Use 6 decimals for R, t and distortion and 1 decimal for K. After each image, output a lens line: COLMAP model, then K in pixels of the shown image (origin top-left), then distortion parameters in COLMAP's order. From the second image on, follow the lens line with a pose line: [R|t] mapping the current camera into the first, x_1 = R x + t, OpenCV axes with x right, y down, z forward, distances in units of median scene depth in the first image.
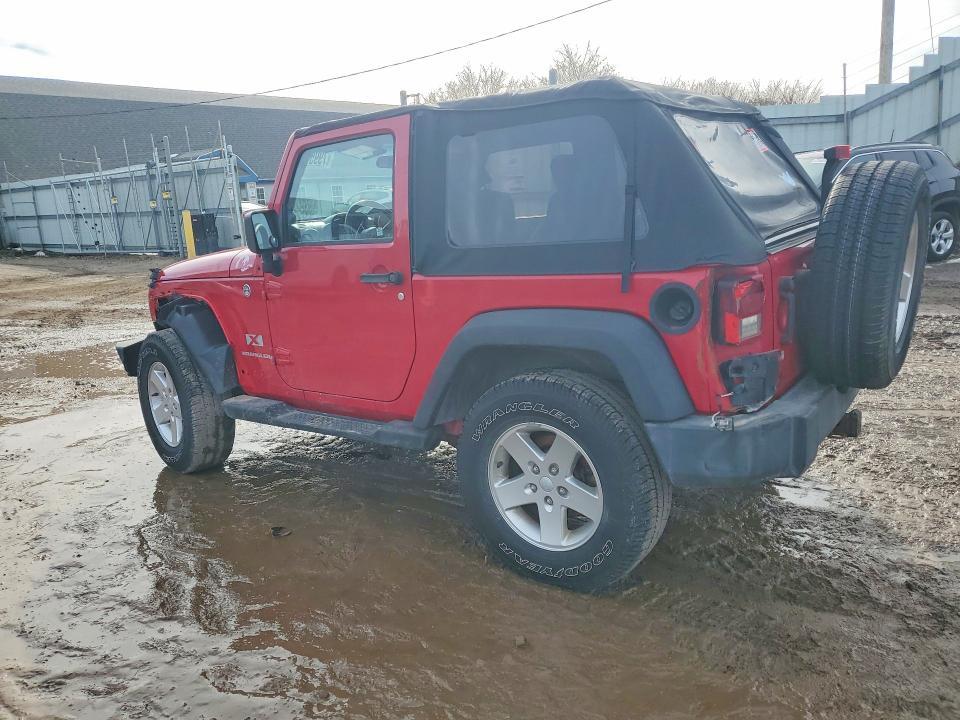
lens RADIAL K [[783.8, 0, 492.5], [0, 783.8, 364.3], [0, 0, 1]] dist [0.009419, 0.005518]
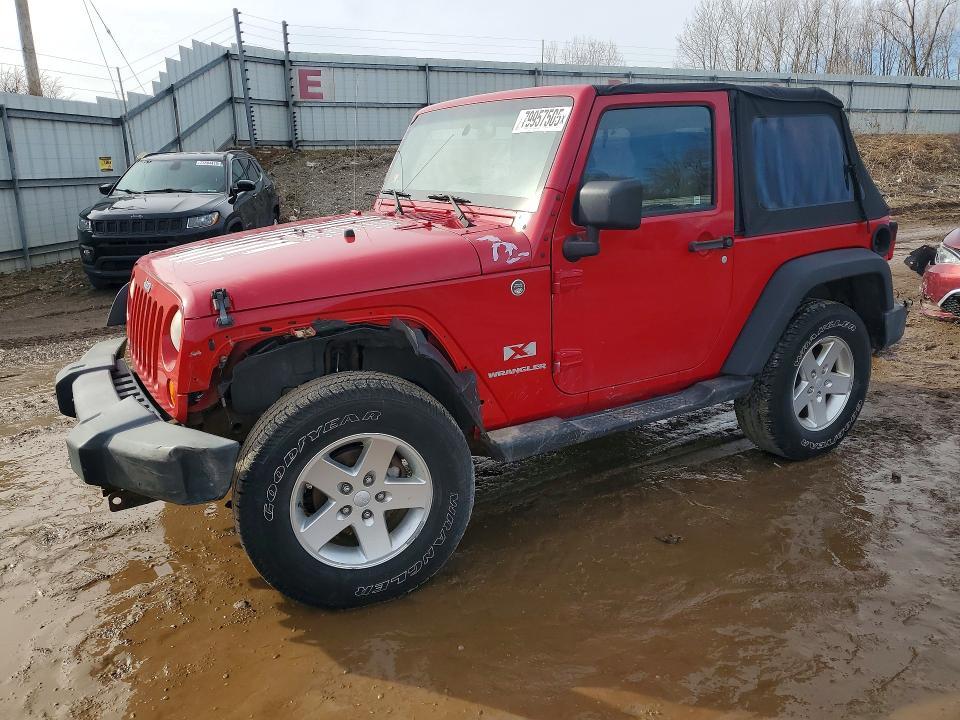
lens RADIAL K [[783.8, 0, 492.5], [0, 783.8, 364.3], [0, 0, 1]] dist [0.009419, 0.005518]
pose [[0.234689, -0.181111, 0.955050, -0.744474], [0.207304, 0.969213, 0.132855, -0.089620], [-0.949708, 0.166806, 0.265009, 0.586303]]
